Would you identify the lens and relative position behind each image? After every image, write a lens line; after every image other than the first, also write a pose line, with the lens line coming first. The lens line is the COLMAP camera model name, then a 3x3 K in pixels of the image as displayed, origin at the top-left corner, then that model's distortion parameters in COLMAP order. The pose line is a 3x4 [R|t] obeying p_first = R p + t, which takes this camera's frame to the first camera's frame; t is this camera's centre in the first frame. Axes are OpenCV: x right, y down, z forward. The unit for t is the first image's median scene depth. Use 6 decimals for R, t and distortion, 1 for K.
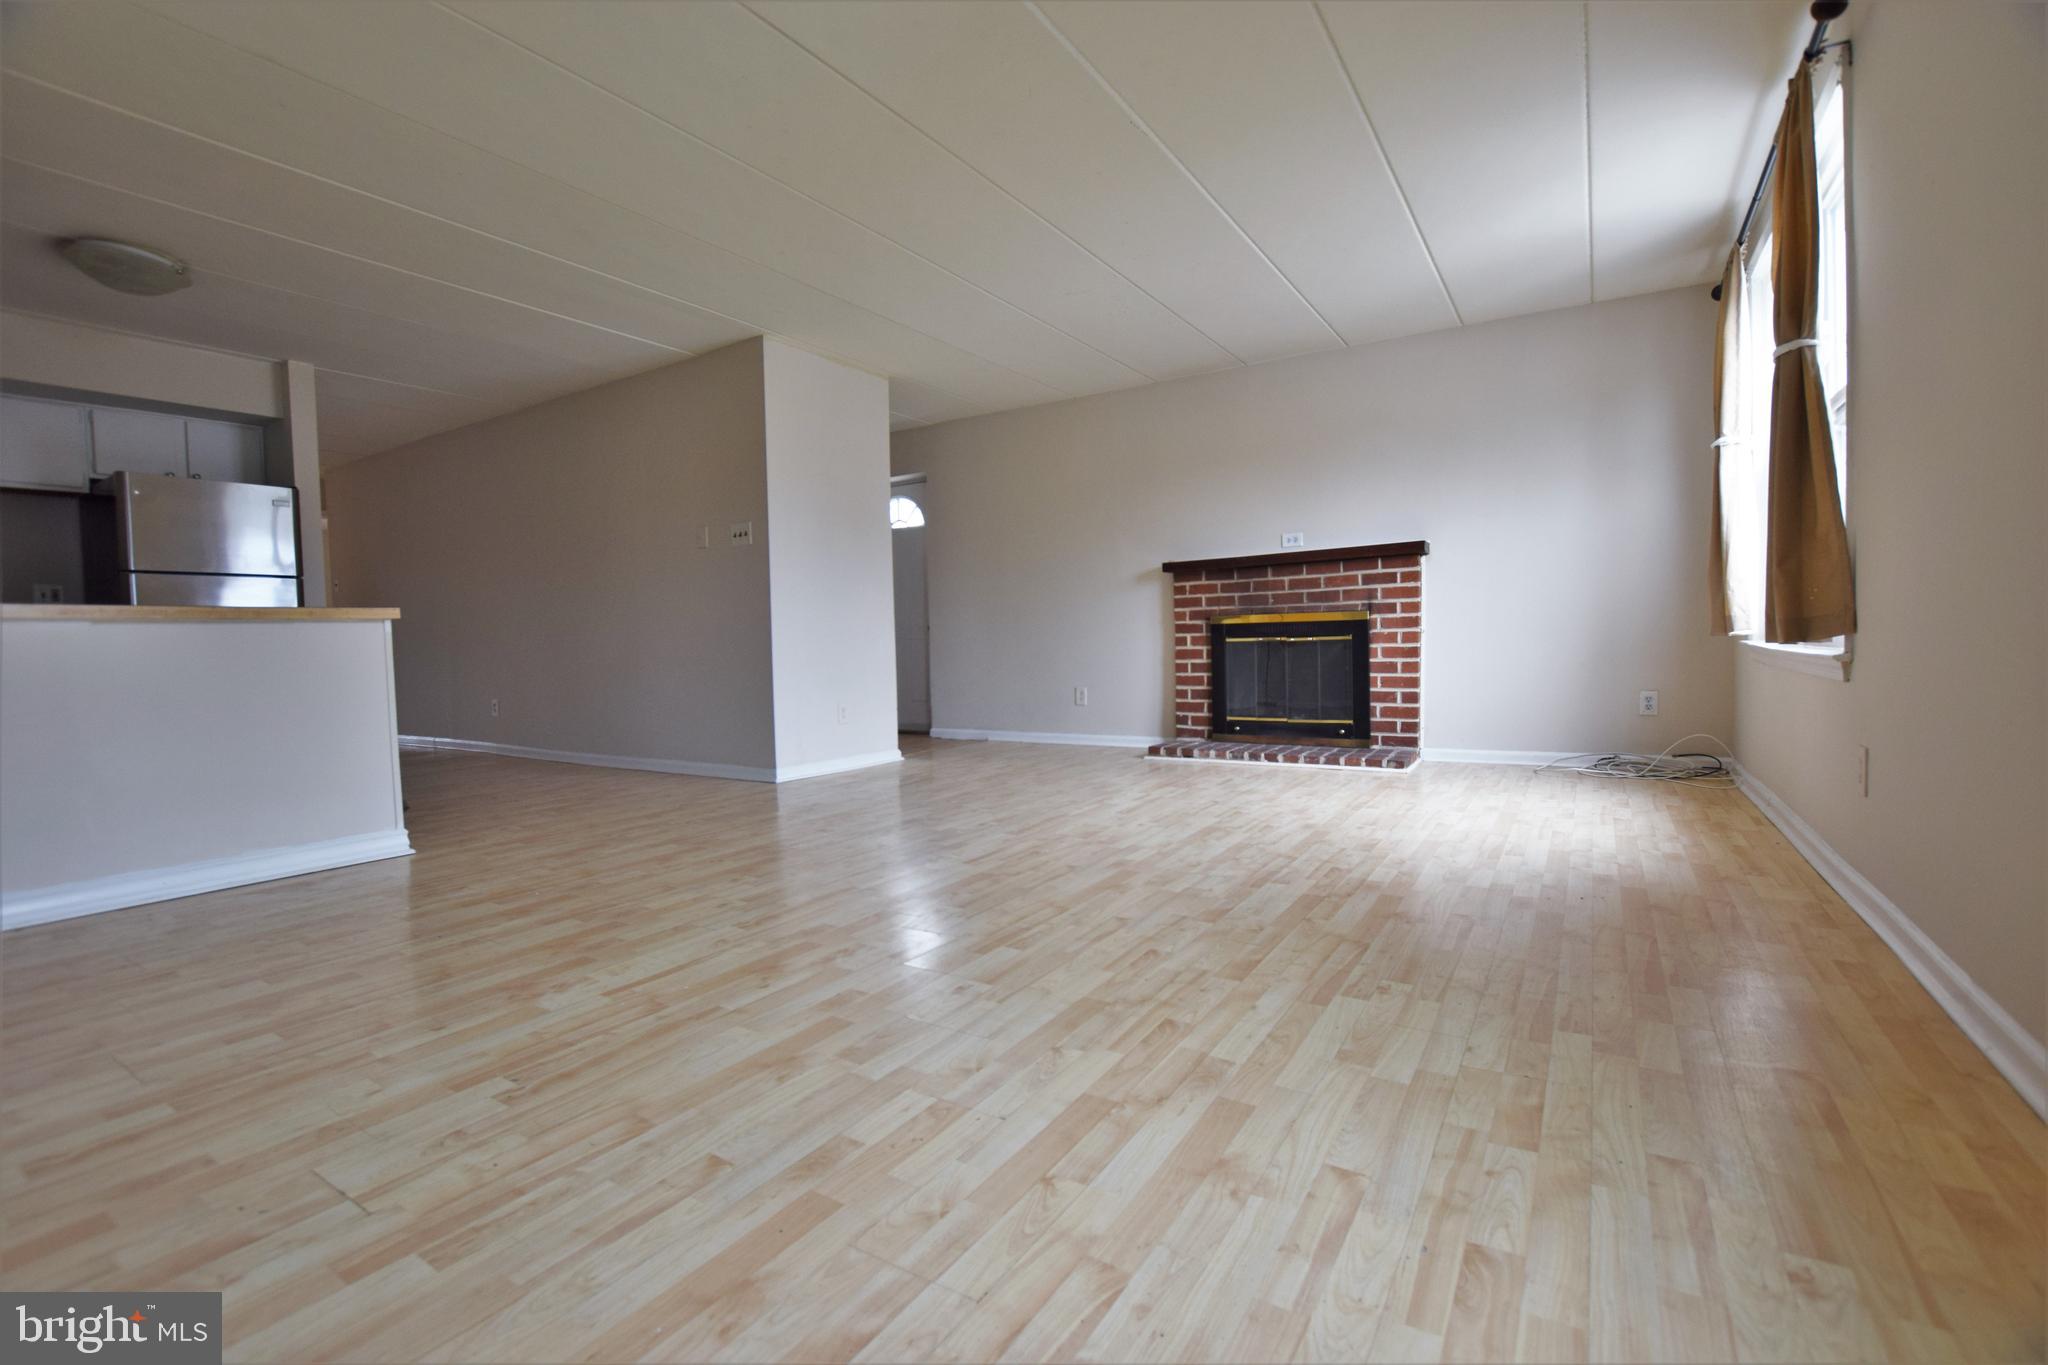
lens RADIAL K [[900.9, 0, 1025.9], [0, 900.9, 682.8], [0, 0, 1]] dist [-0.035504, 0.005516]
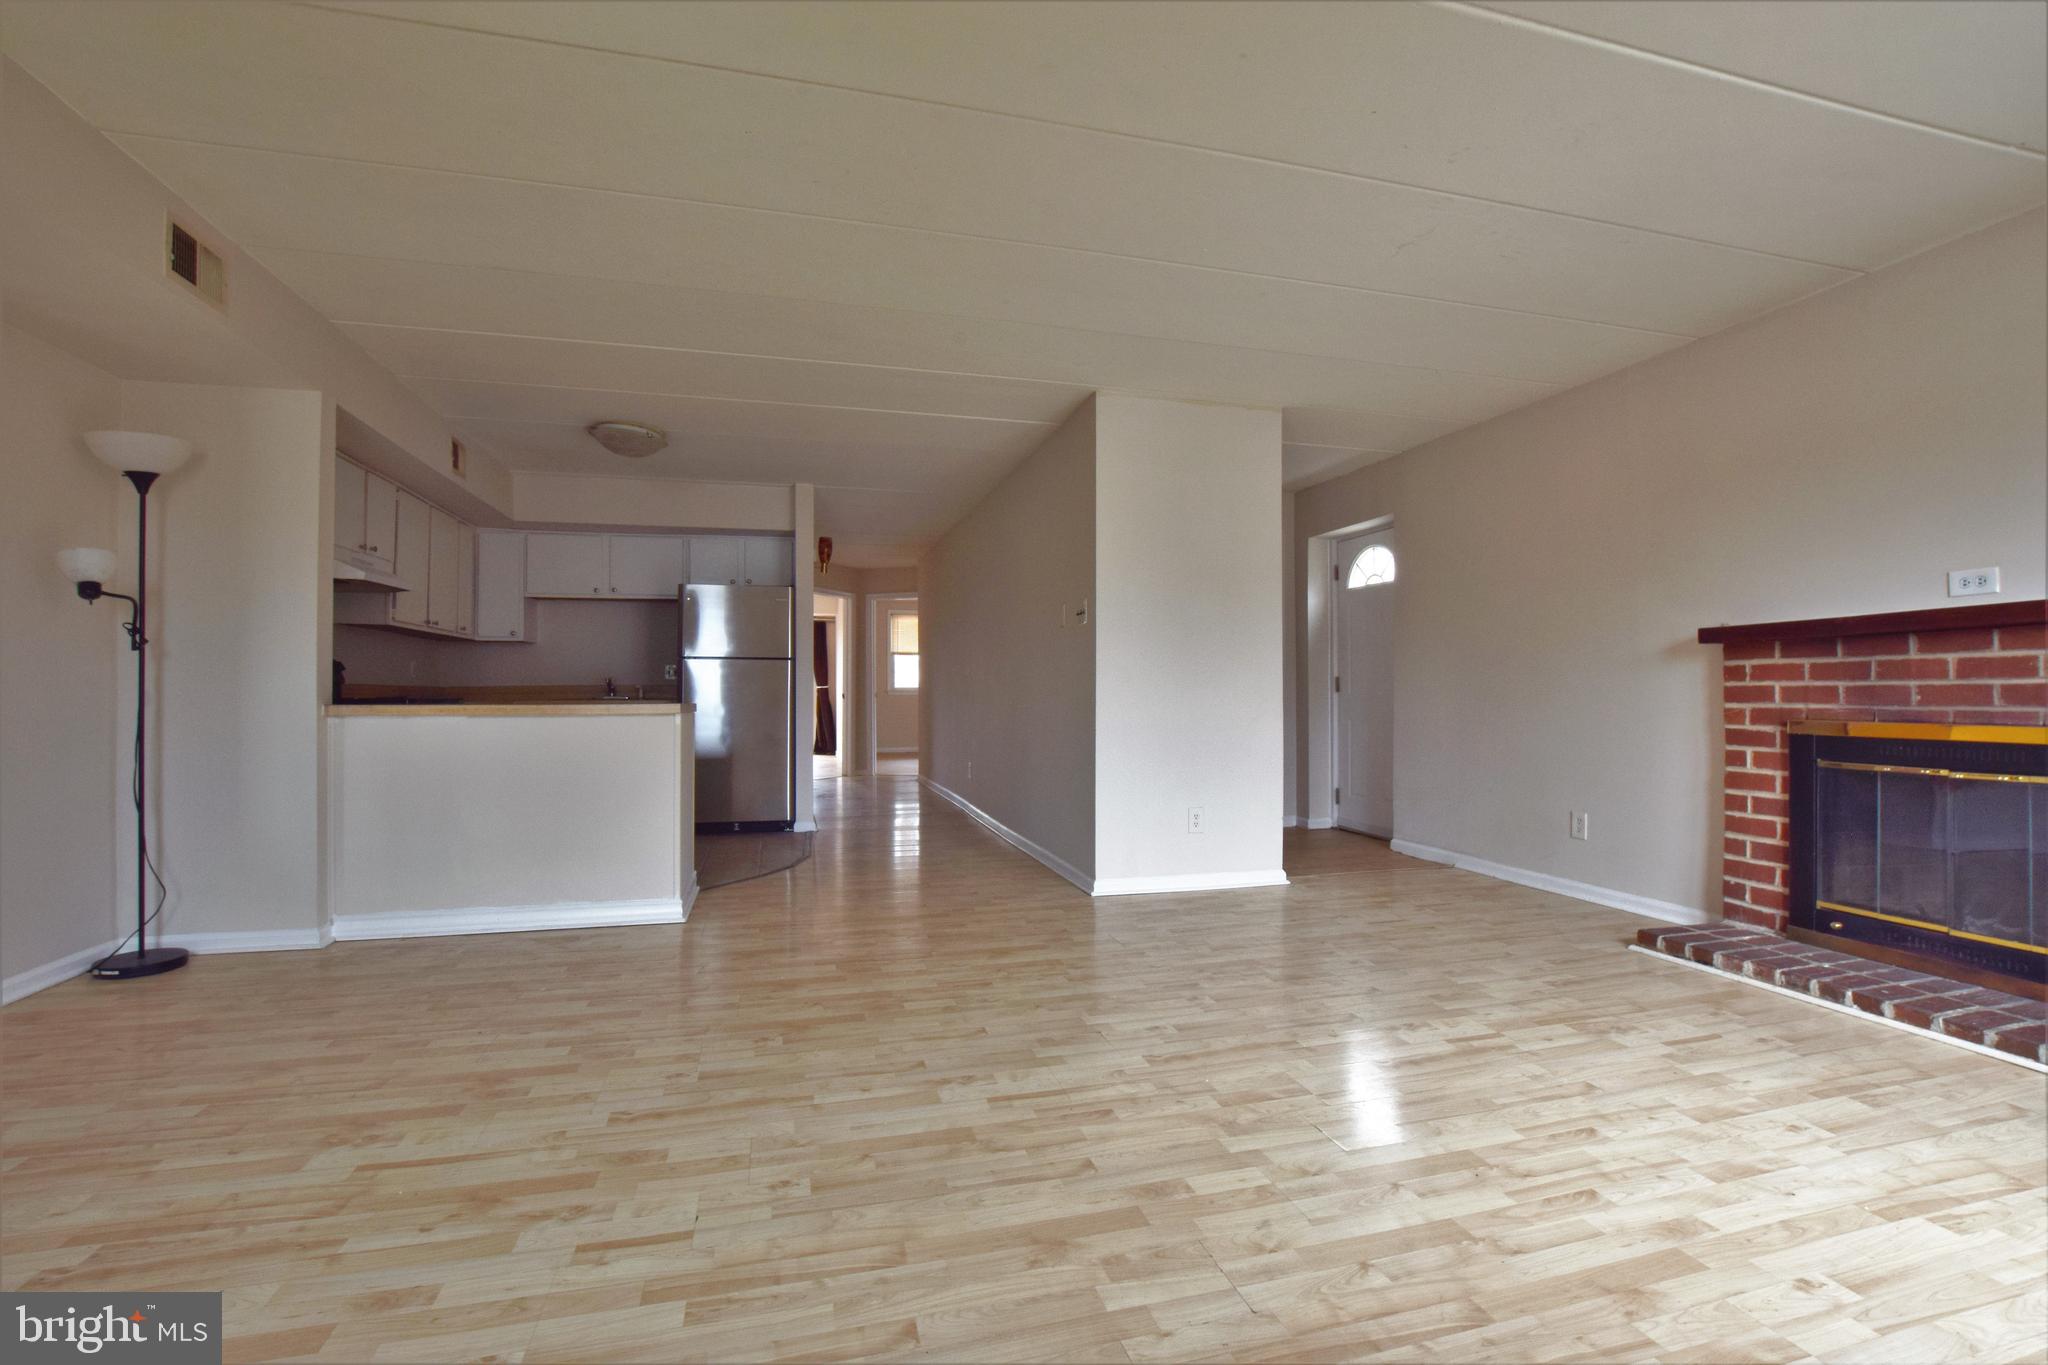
lens RADIAL K [[900.9, 0, 1025.7], [0, 900.9, 682.4], [0, 0, 1]] dist [-0.035504, 0.005516]
pose [[0.739590, 0.016976, -0.672844, 0.285222], [-0.049668, 0.998333, -0.029407, -0.073235], [0.671223, 0.055168, 0.739200, 0.327513]]
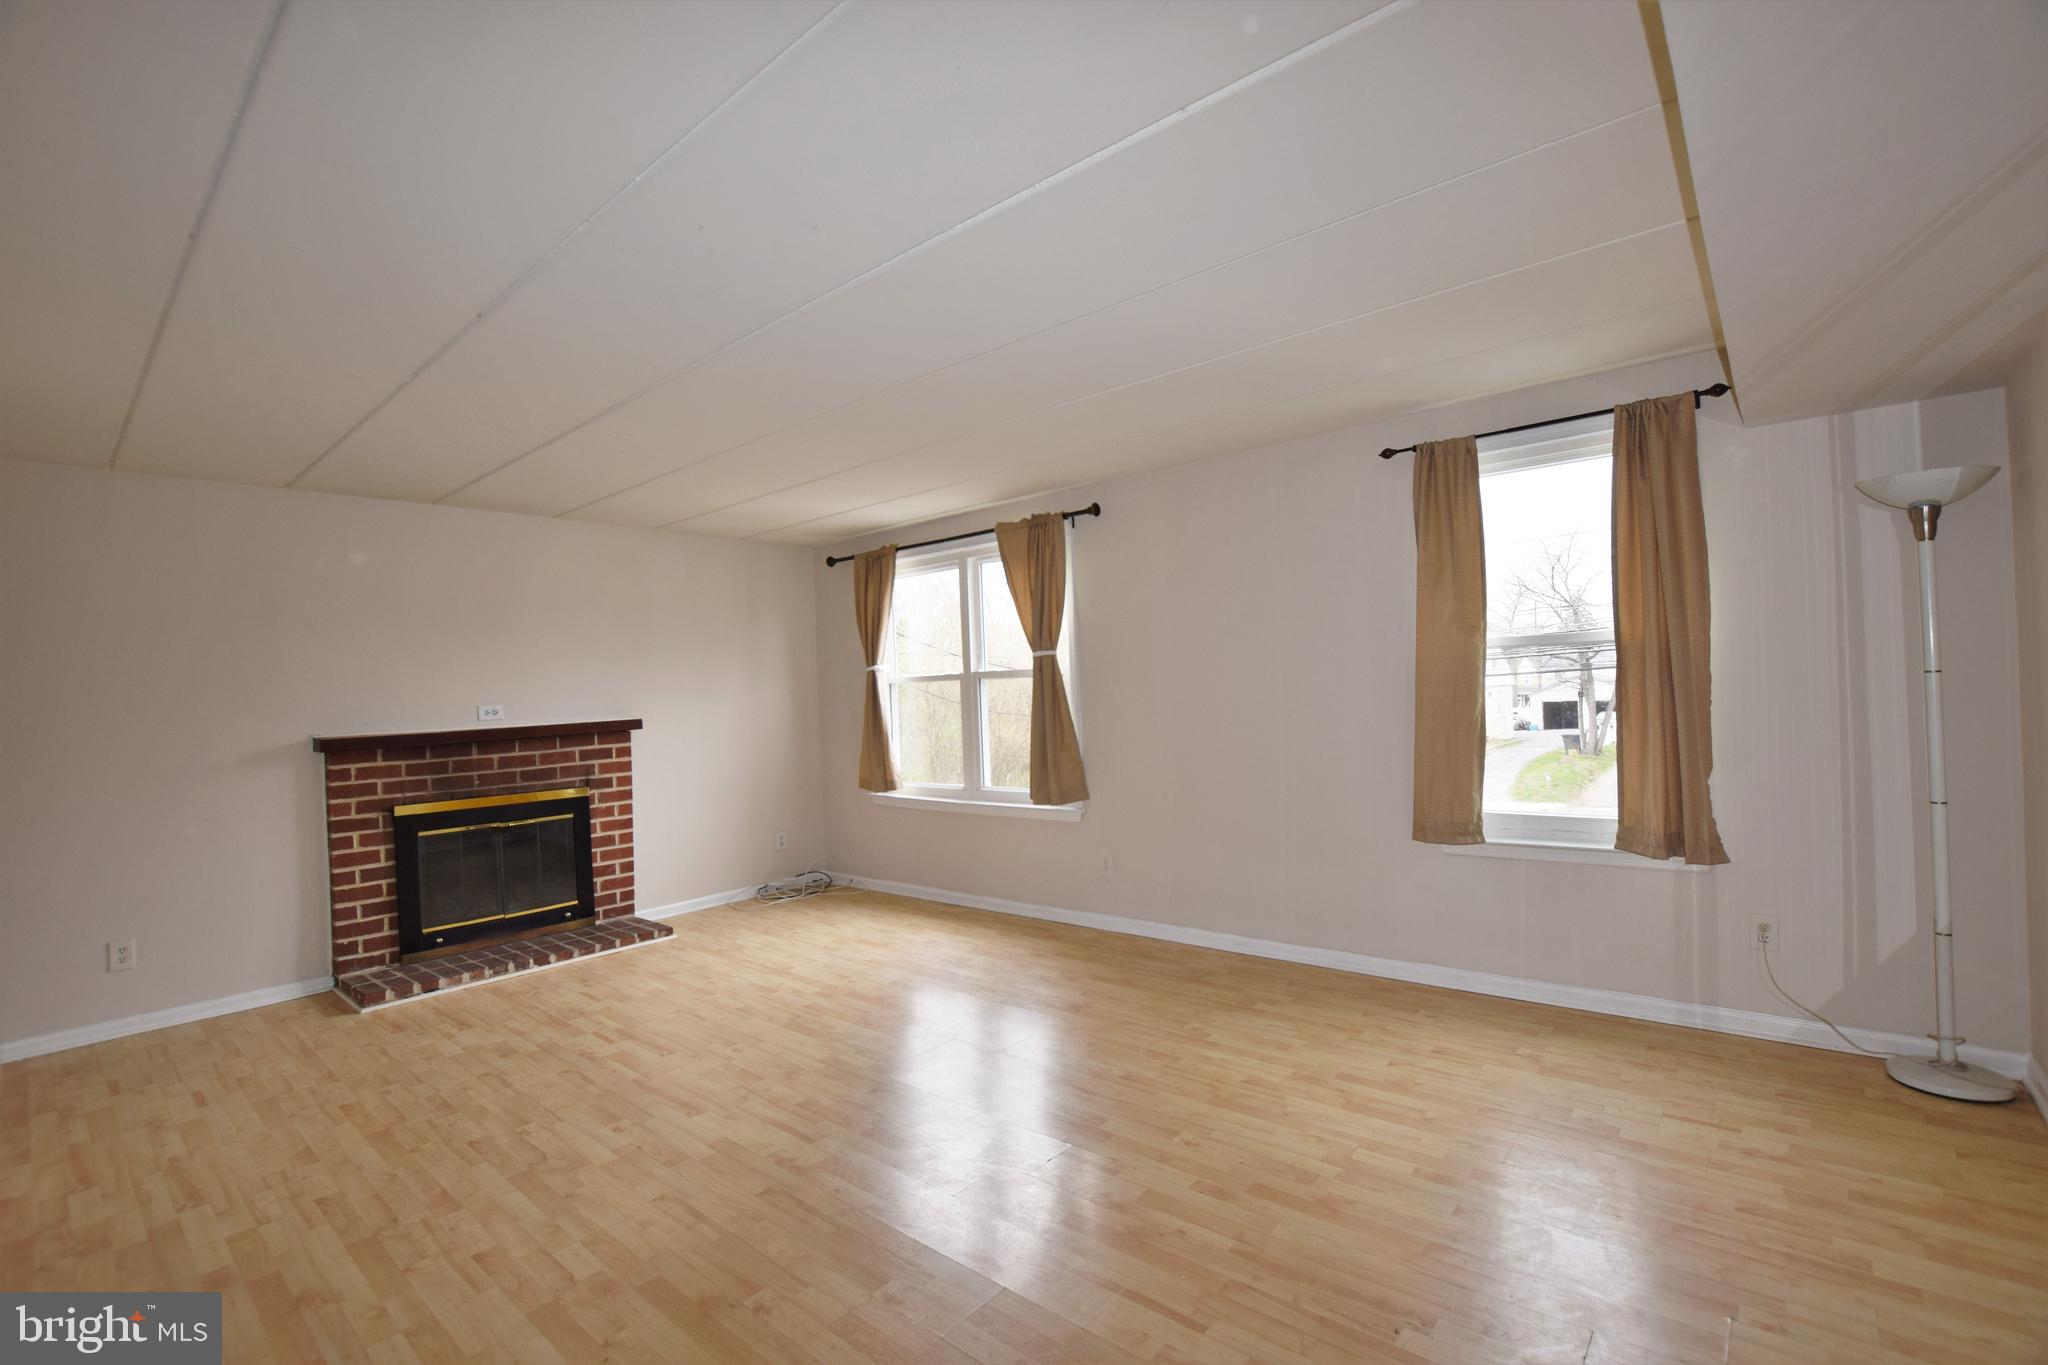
lens RADIAL K [[900.9, 0, 1027.5], [0, 900.9, 682.1], [0, 0, 1]] dist [-0.035504, 0.005516]
pose [[0.143147, 0.029905, 0.989250, -0.623056], [0.082821, 0.995675, -0.042084, -0.133074], [-0.986230, 0.087955, 0.140051, 0.427677]]
